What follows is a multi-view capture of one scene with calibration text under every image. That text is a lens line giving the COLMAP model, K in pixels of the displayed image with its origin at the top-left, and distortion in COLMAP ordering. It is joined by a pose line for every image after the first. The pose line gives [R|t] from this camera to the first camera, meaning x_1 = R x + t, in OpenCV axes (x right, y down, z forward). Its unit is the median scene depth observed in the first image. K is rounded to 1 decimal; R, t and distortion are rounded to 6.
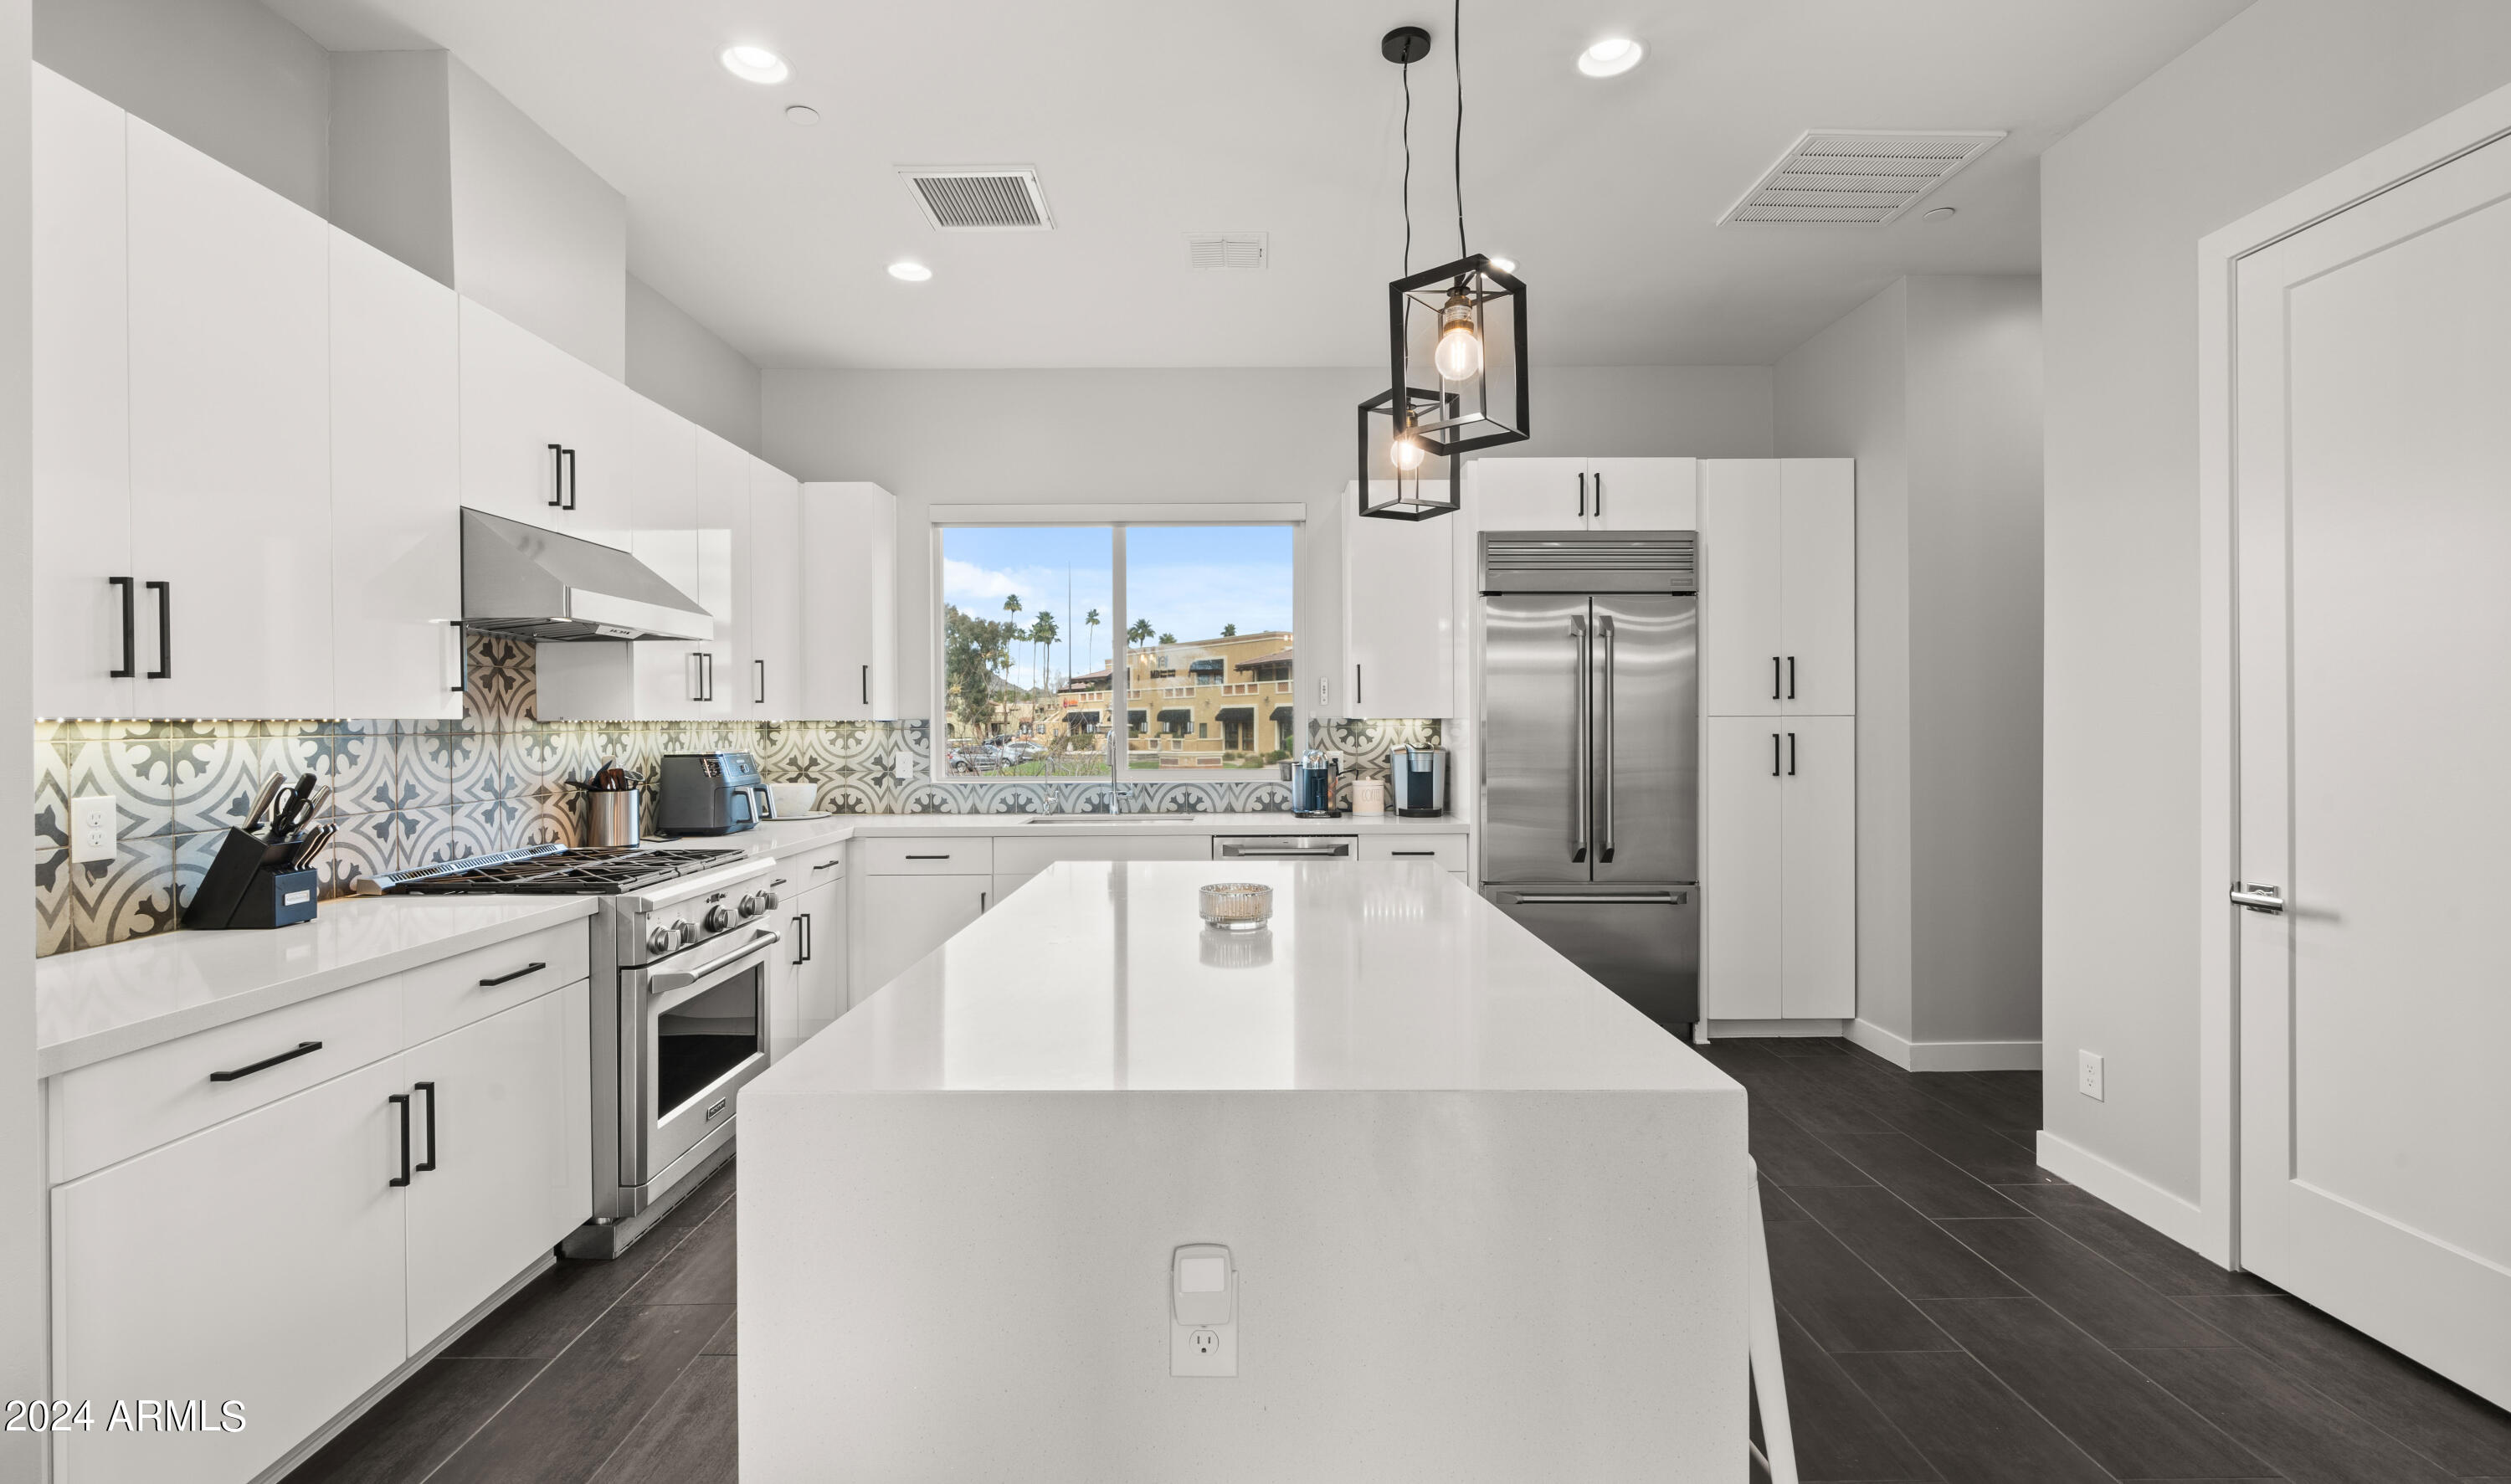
lens RADIAL K [[1074.3, 0, 1247.1], [0, 1074.3, 727.4], [0, 0, 1]] dist [-0.002897, -0.000193]
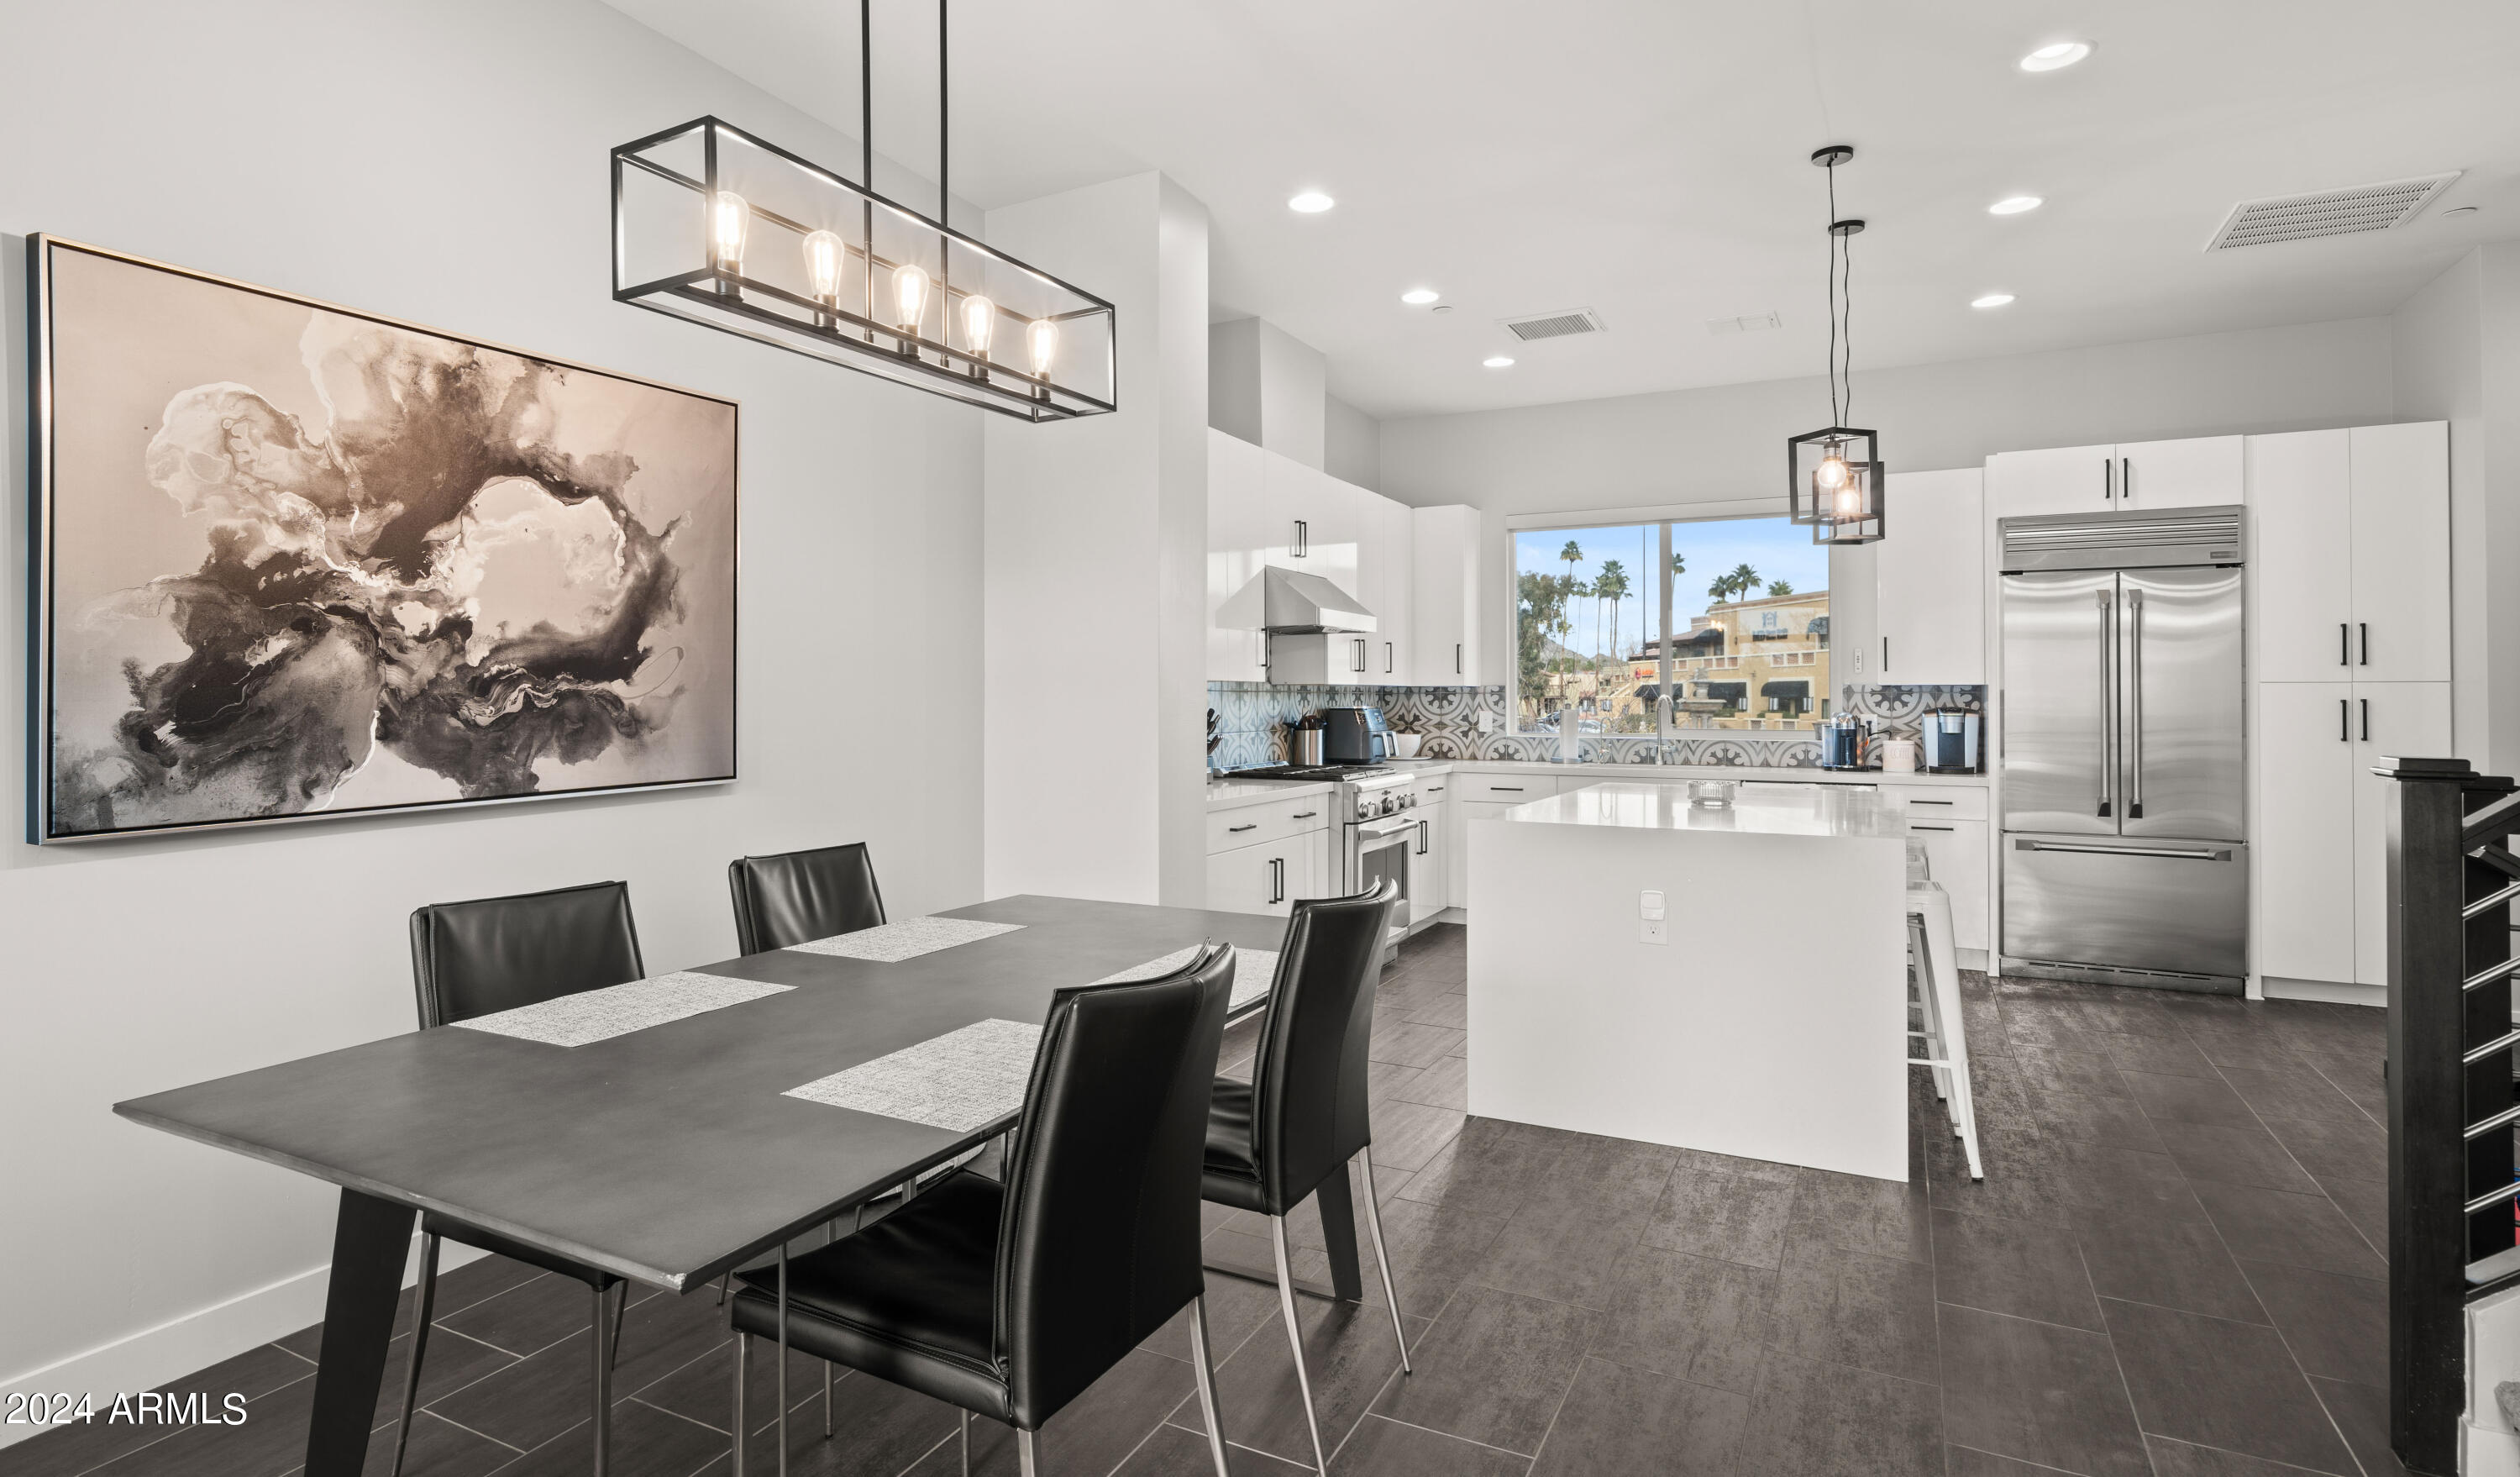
lens RADIAL K [[1331.4, 0, 1170.0], [0, 1331.4, 682.2], [0, 0, 1]] dist [0.003305, 0.002034]
pose [[0.874119, -0.000276, -0.485711, 0.137061], [-0.007725, 0.999865, -0.014469, 0.016320], [0.485650, 0.016400, 0.874000, -0.641116]]
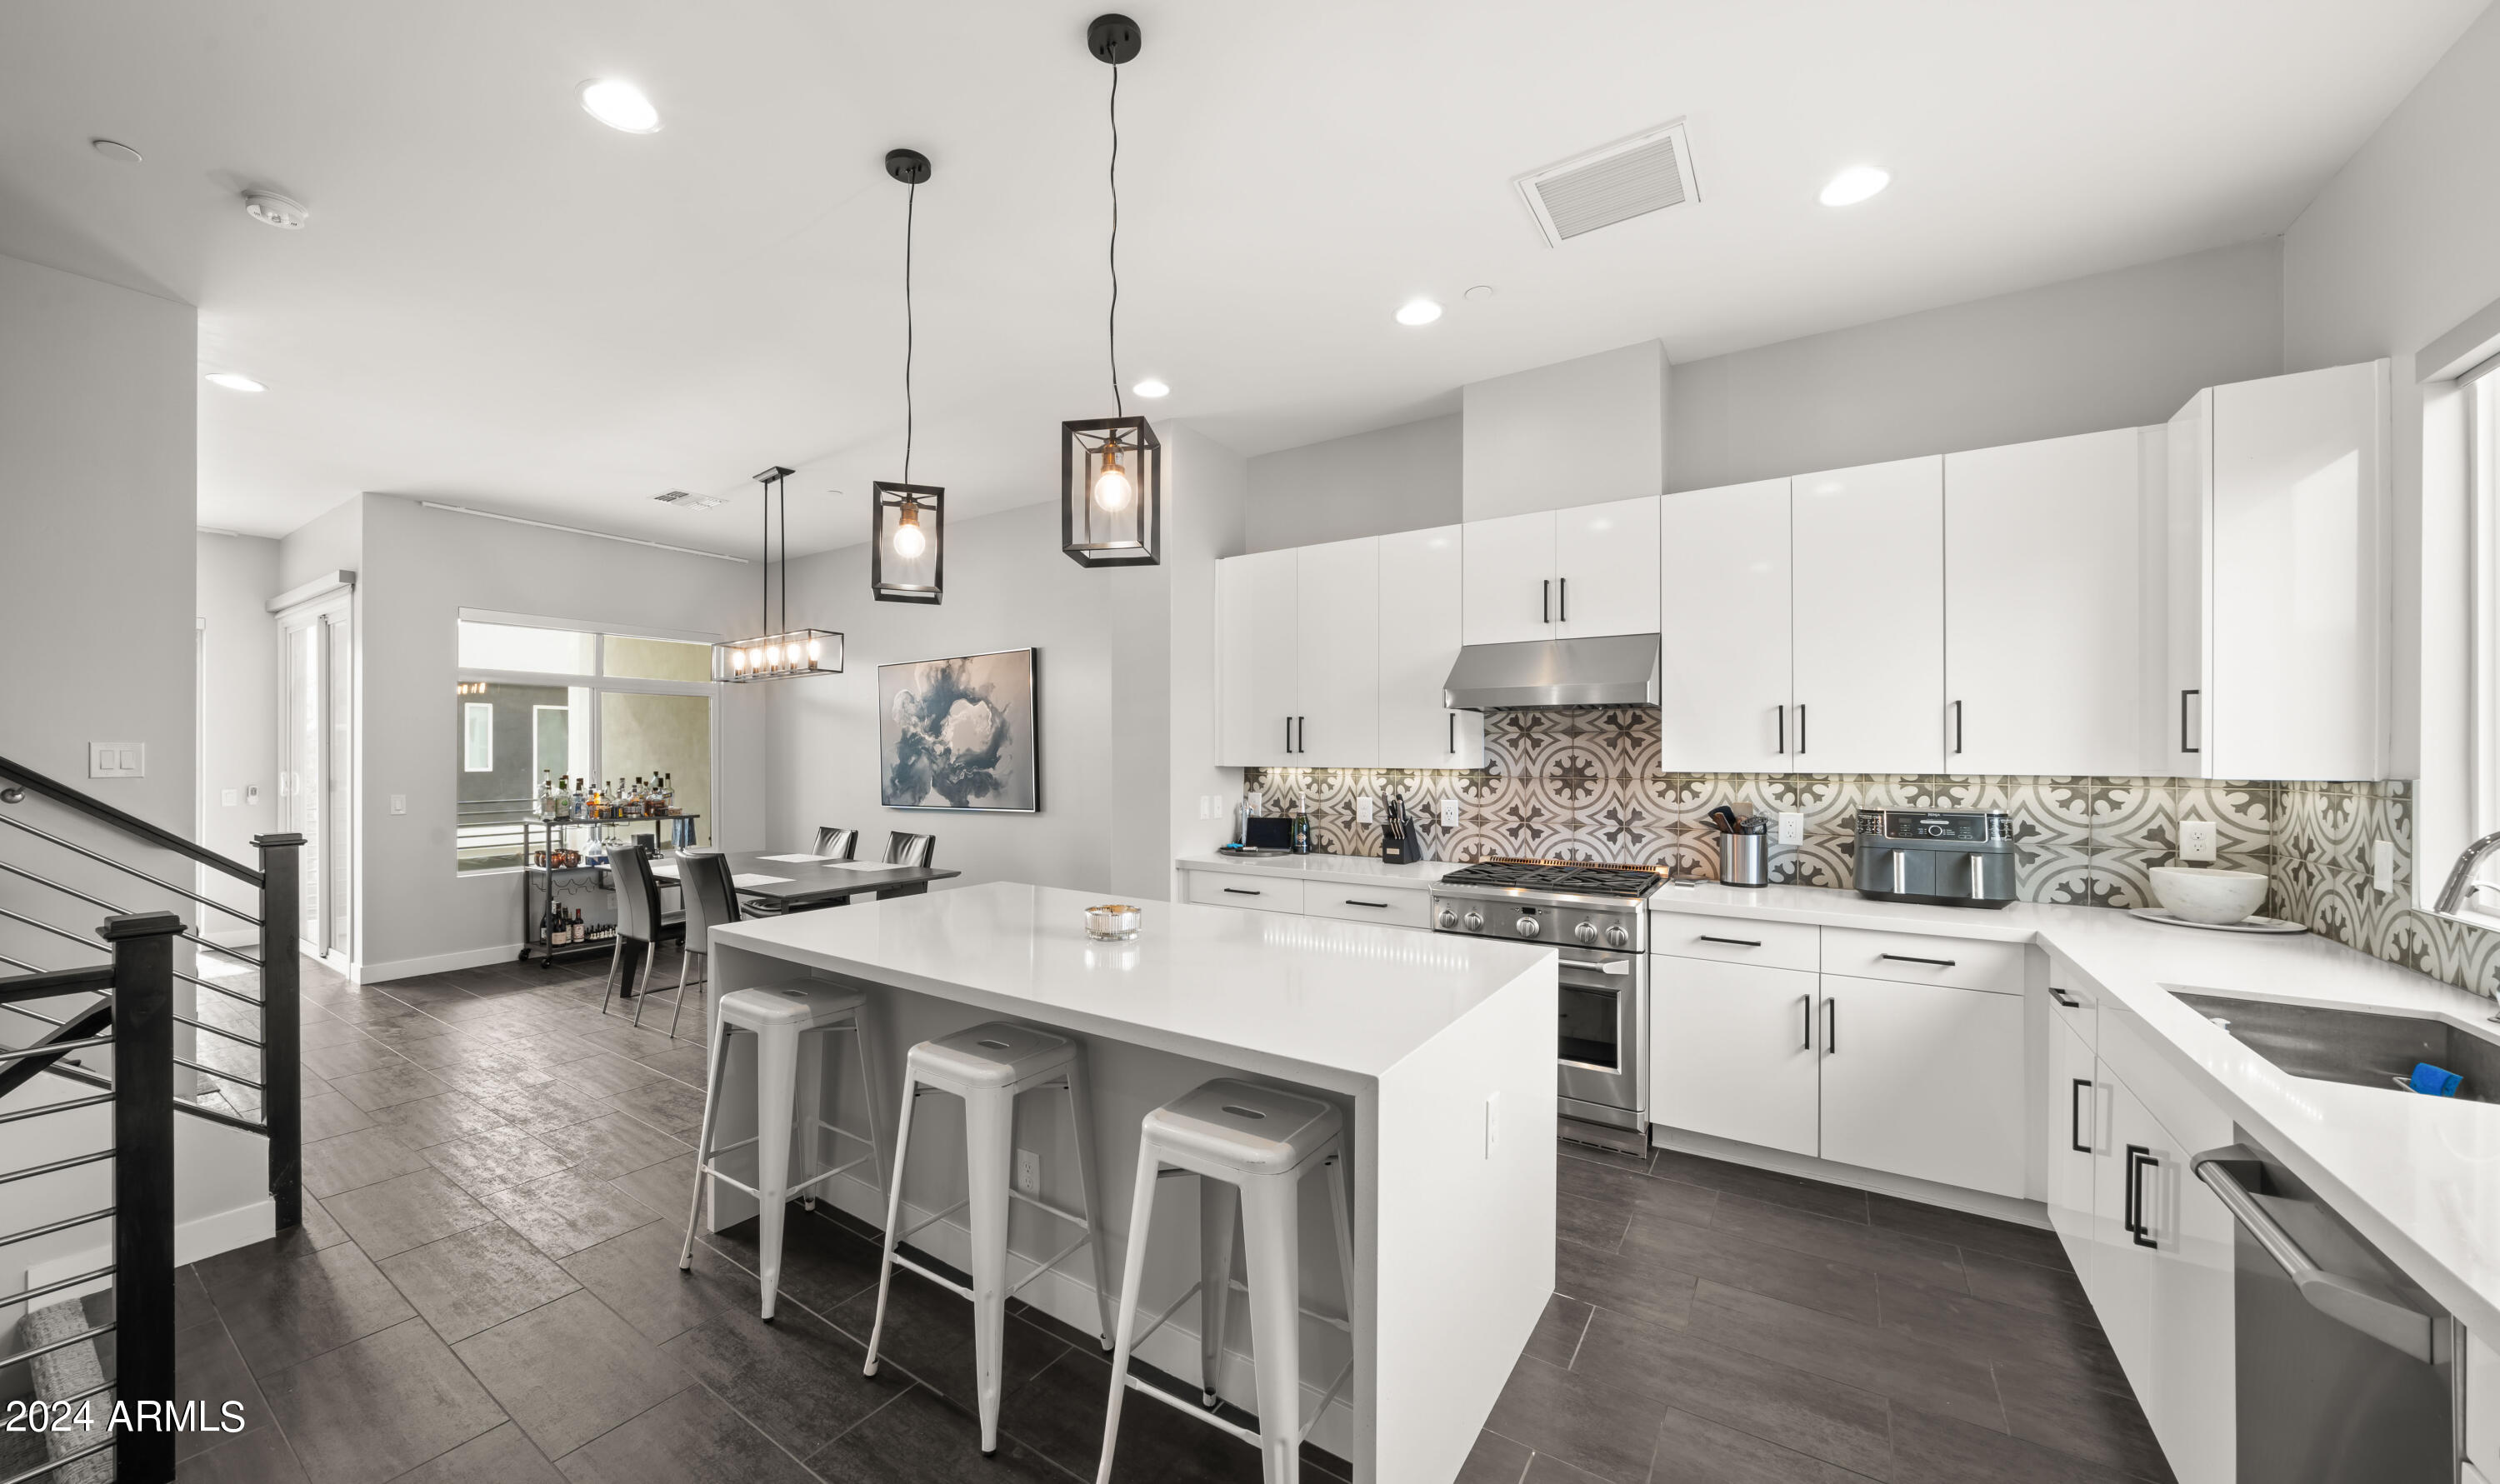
lens RADIAL K [[908.0, 0, 1170.5], [0, 908.0, 754.7], [0, 0, 1]] dist [-0.007443, -0.000046]
pose [[-0.588568, 0.006585, -0.808421, 0.440168], [-0.001150, 0.999959, 0.008982, -0.026265], [0.808447, 0.006216, -0.588536, 0.893271]]
